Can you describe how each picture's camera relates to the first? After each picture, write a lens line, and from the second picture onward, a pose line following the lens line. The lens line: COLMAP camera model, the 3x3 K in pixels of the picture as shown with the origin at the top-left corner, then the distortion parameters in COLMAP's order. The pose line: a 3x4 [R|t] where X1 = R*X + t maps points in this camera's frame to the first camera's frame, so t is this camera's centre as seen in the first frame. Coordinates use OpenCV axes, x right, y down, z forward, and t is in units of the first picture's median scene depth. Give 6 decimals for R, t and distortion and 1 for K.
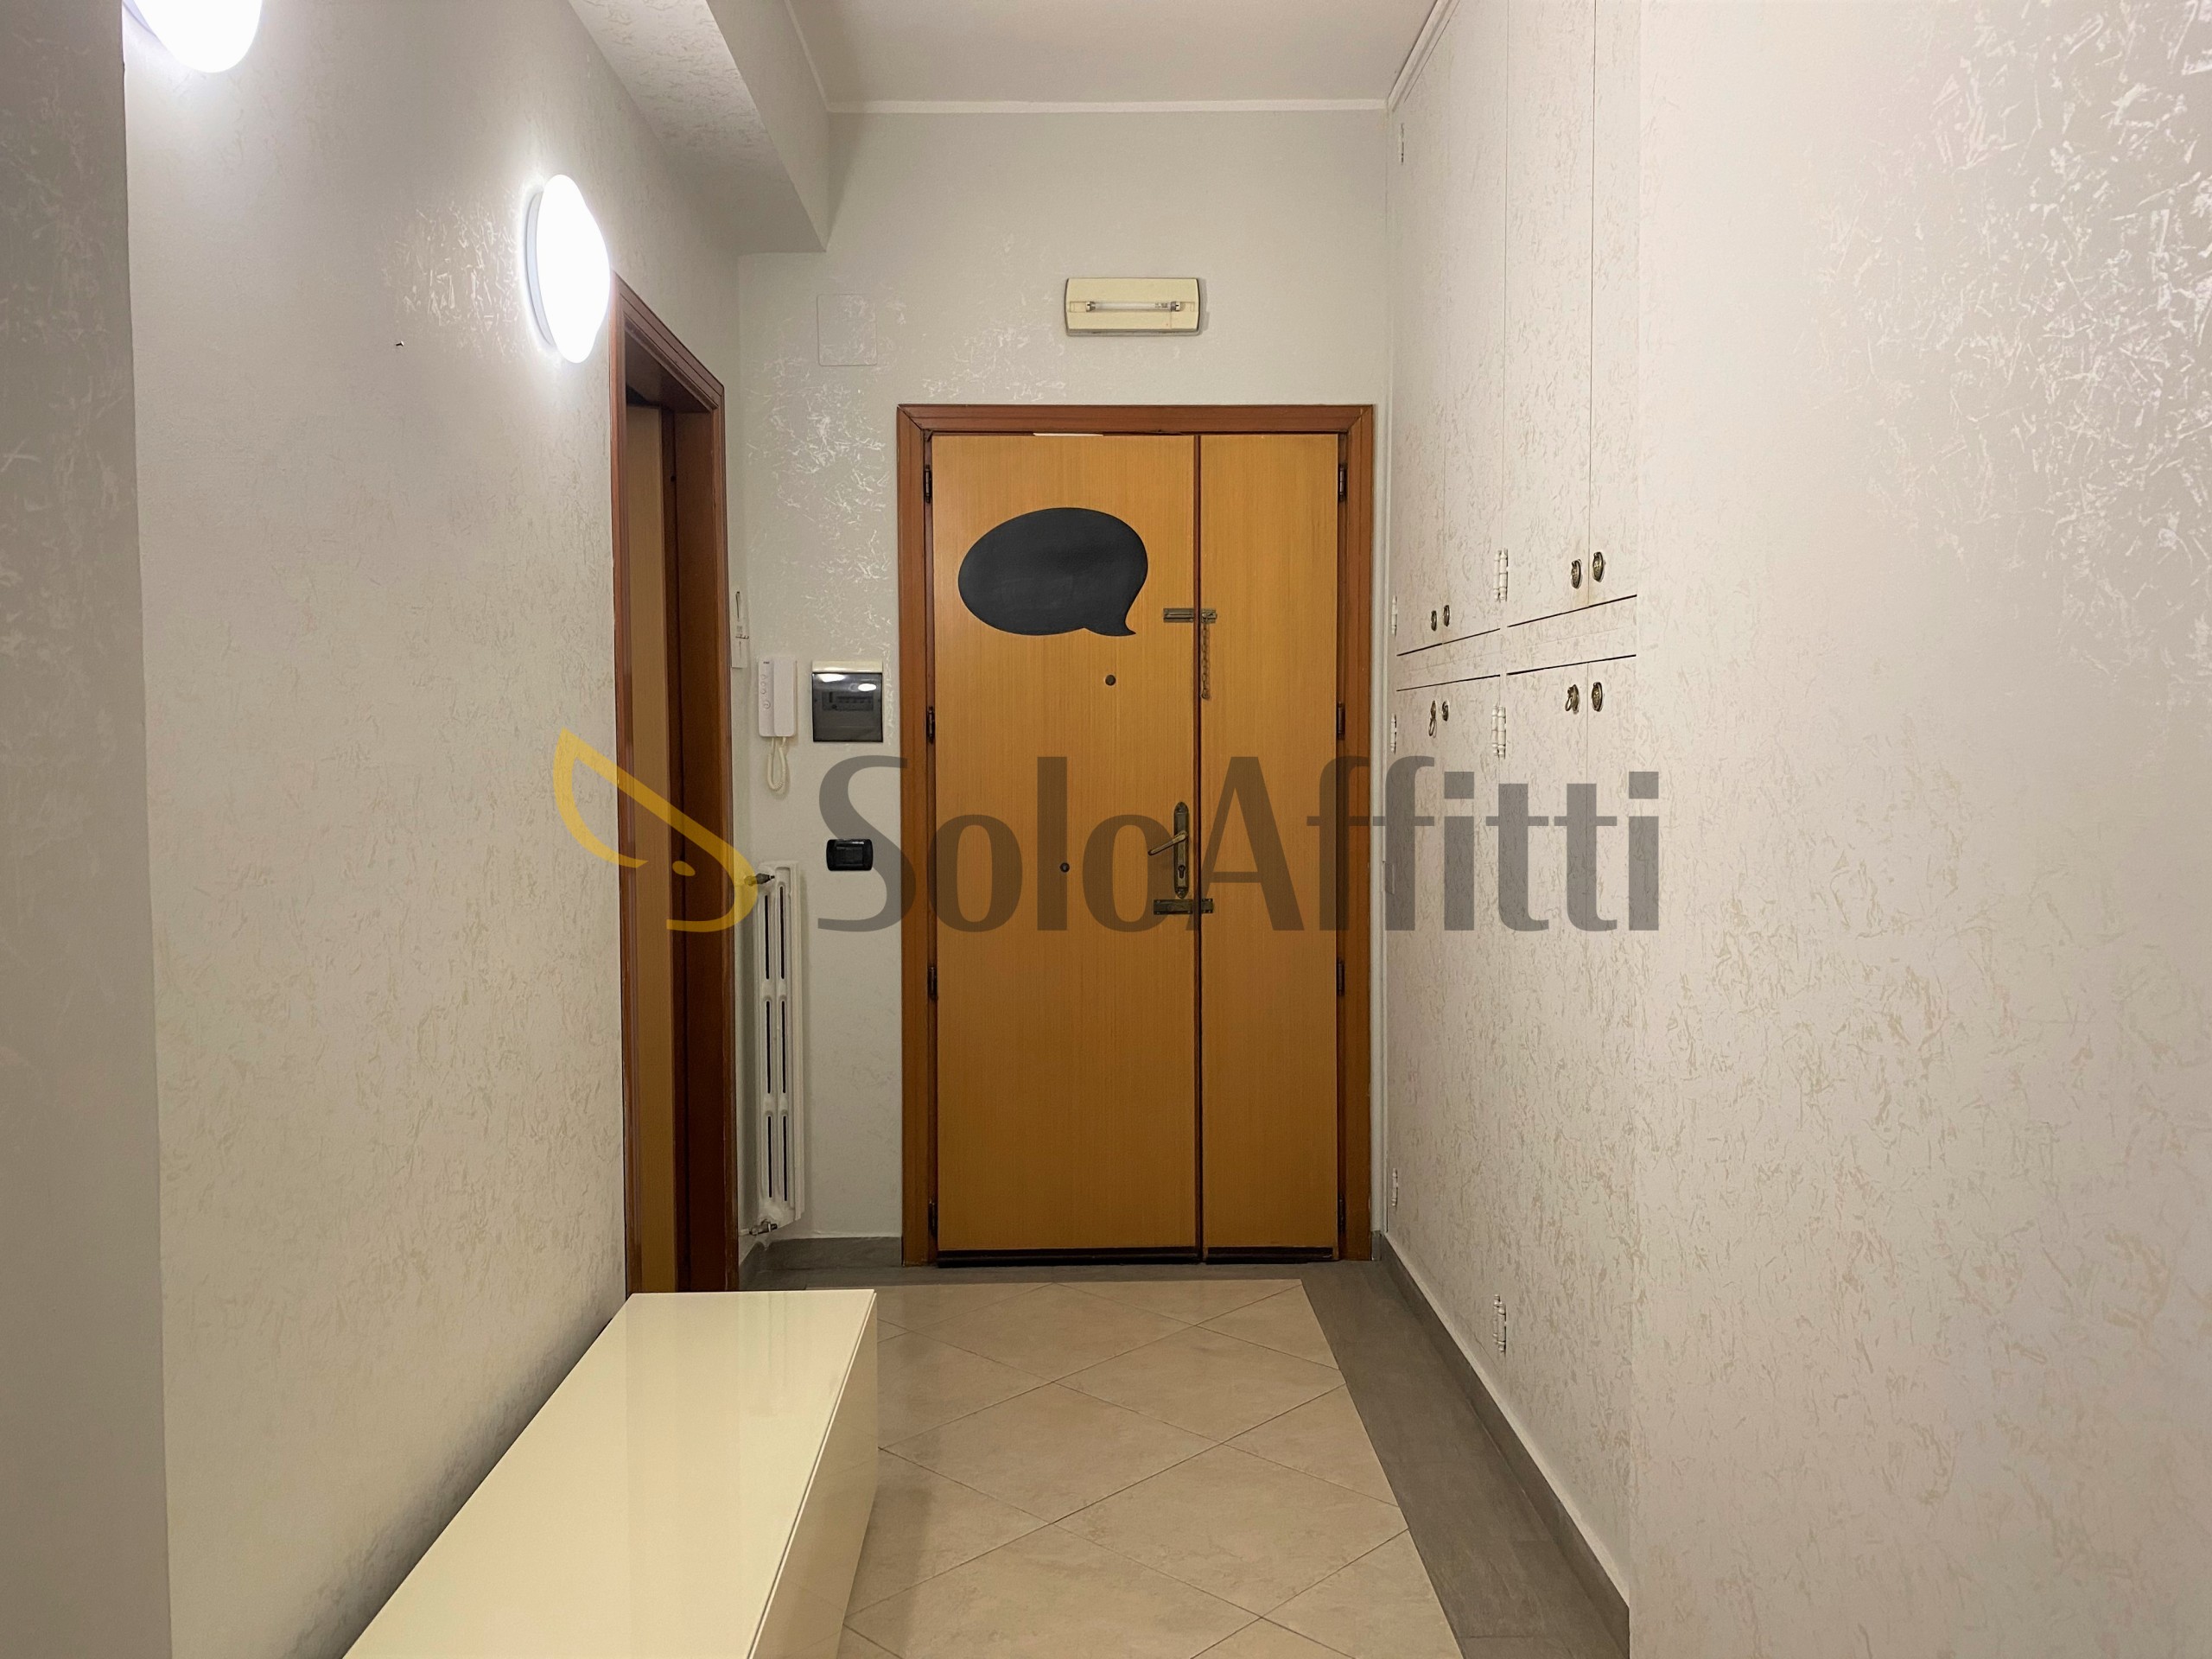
lens RADIAL K [[1746.4, 0, 1106.0], [0, 1746.4, 829.5], [0, 0, 1]] dist [0.030067, -0.004041]
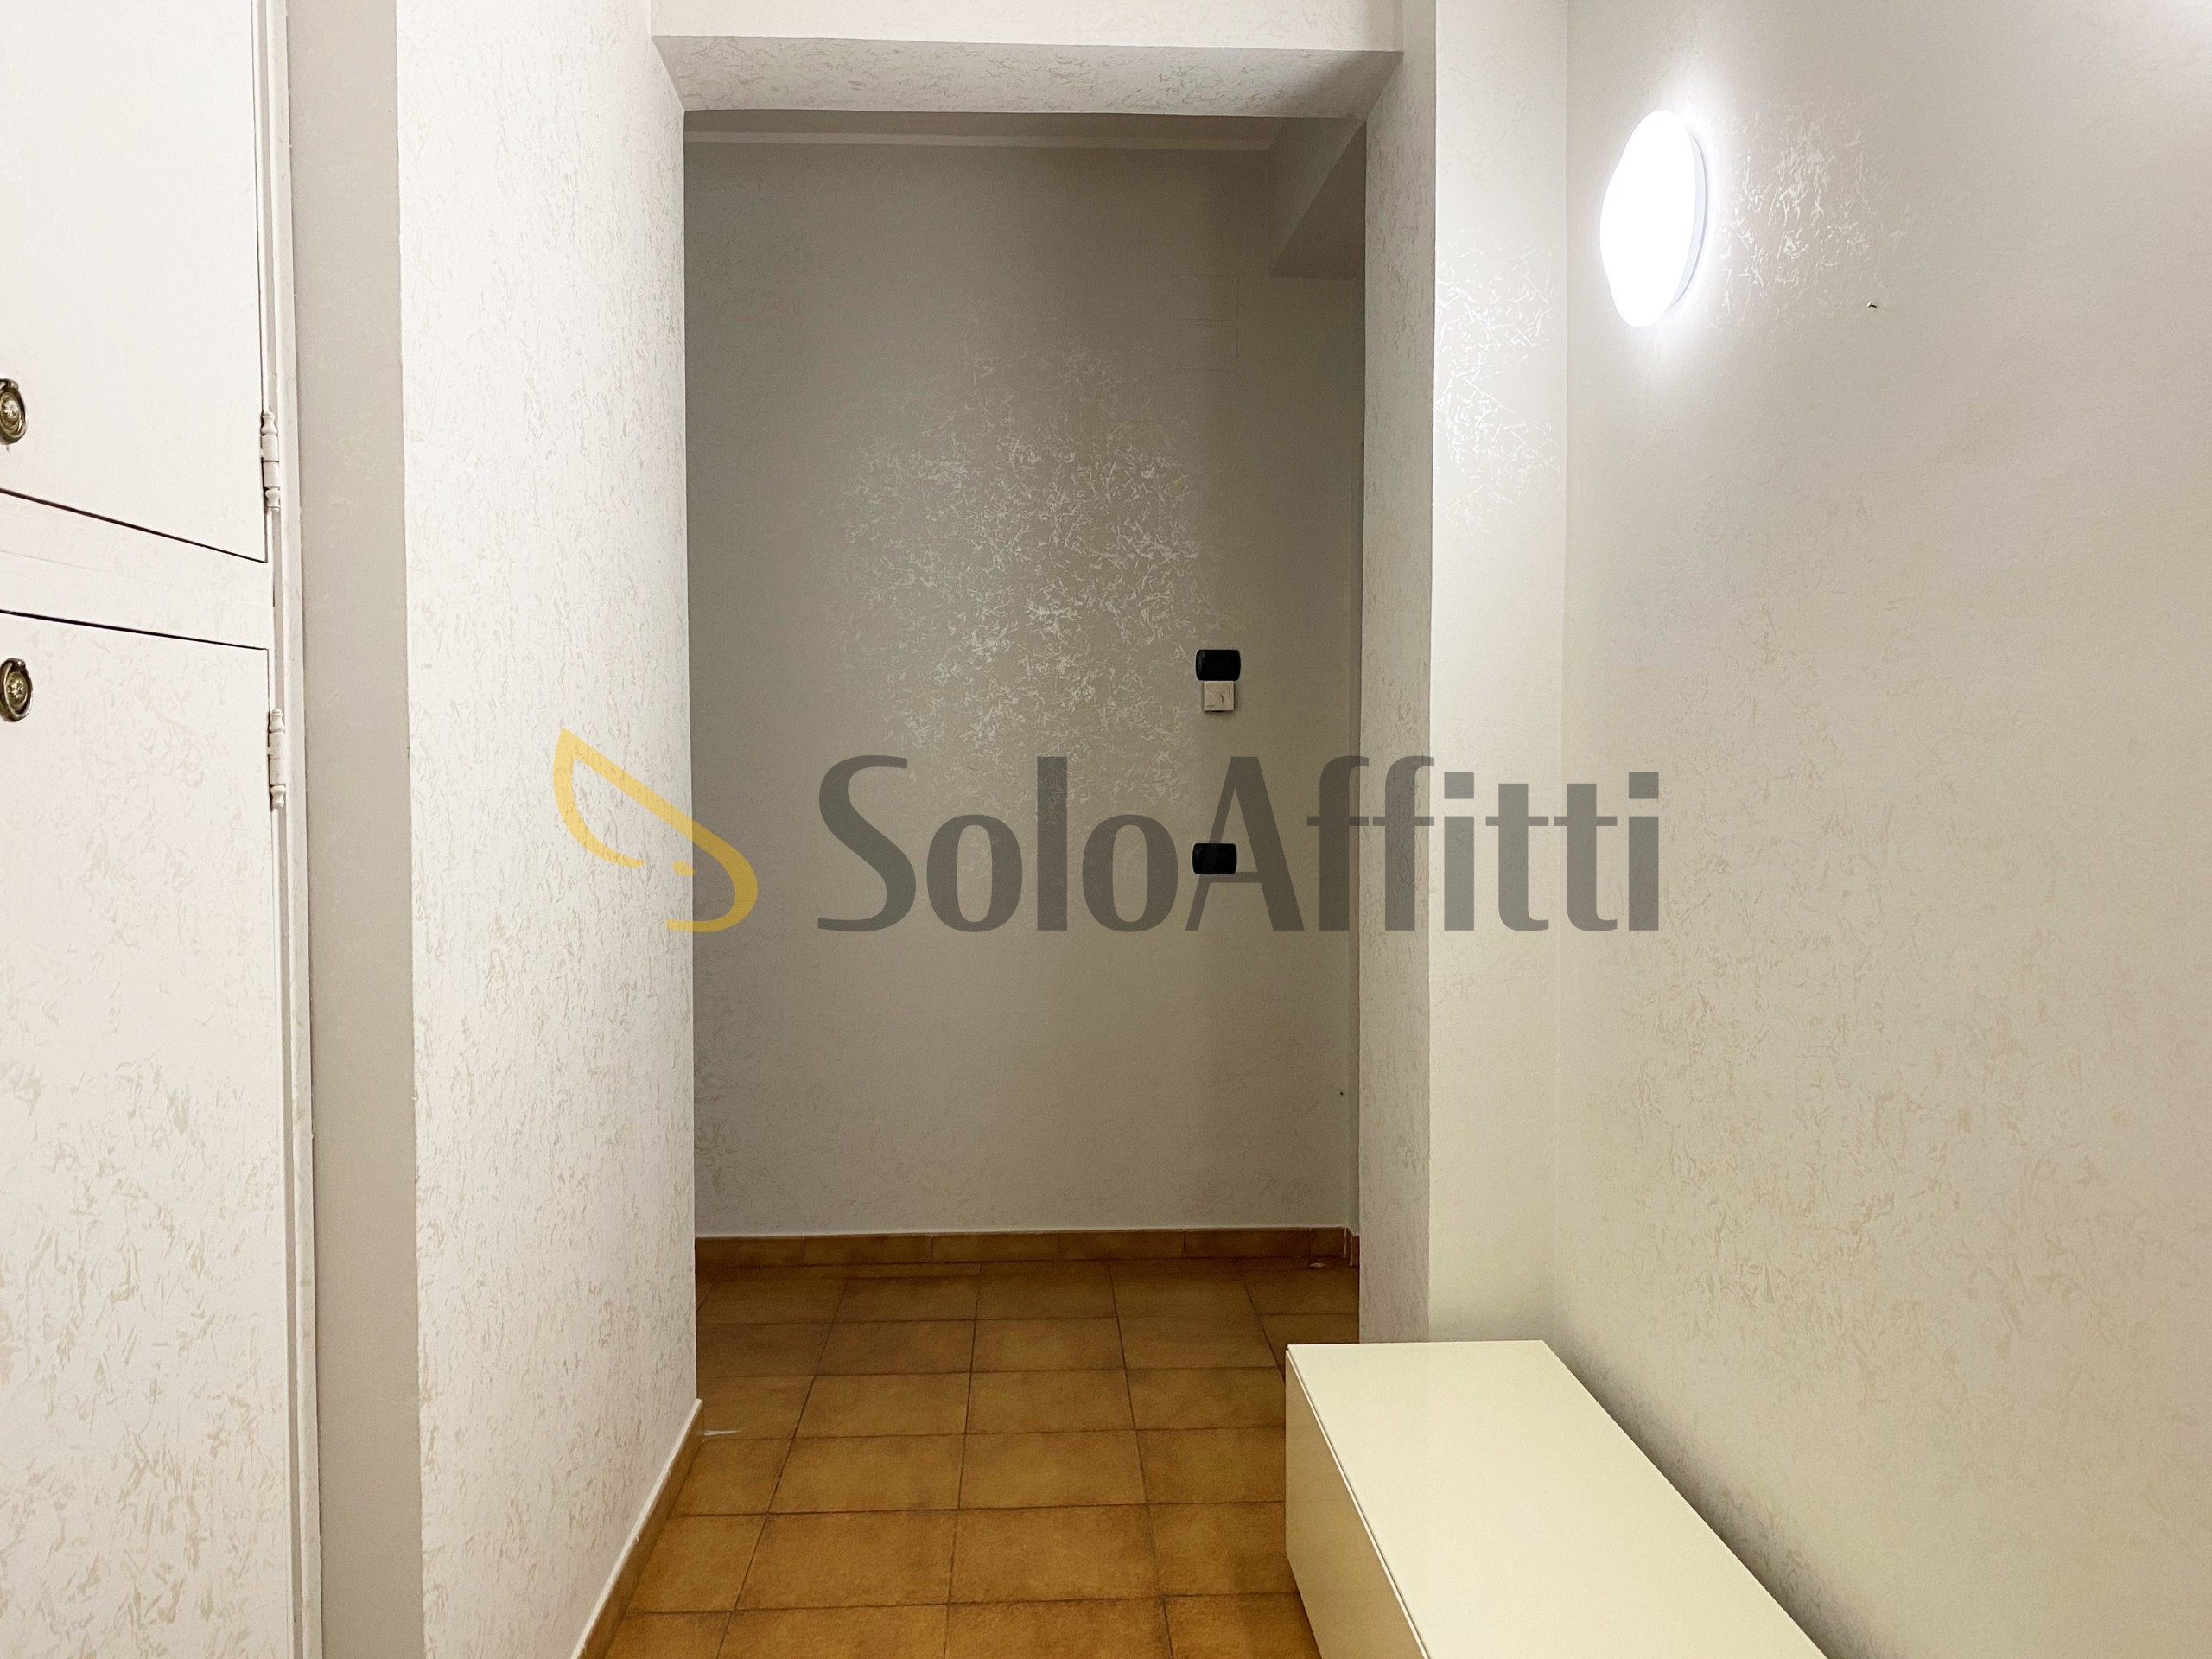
lens RADIAL K [[1746.4, 0, 1106.0], [0, 1746.4, 829.5], [0, 0, 1]] dist [0.030067, -0.004041]
pose [[-0.999622, 0.010942, -0.025207, -0.000739], [0.008576, 0.995713, 0.092103, -0.106136], [0.026107, 0.091852, -0.995430, 1.969134]]
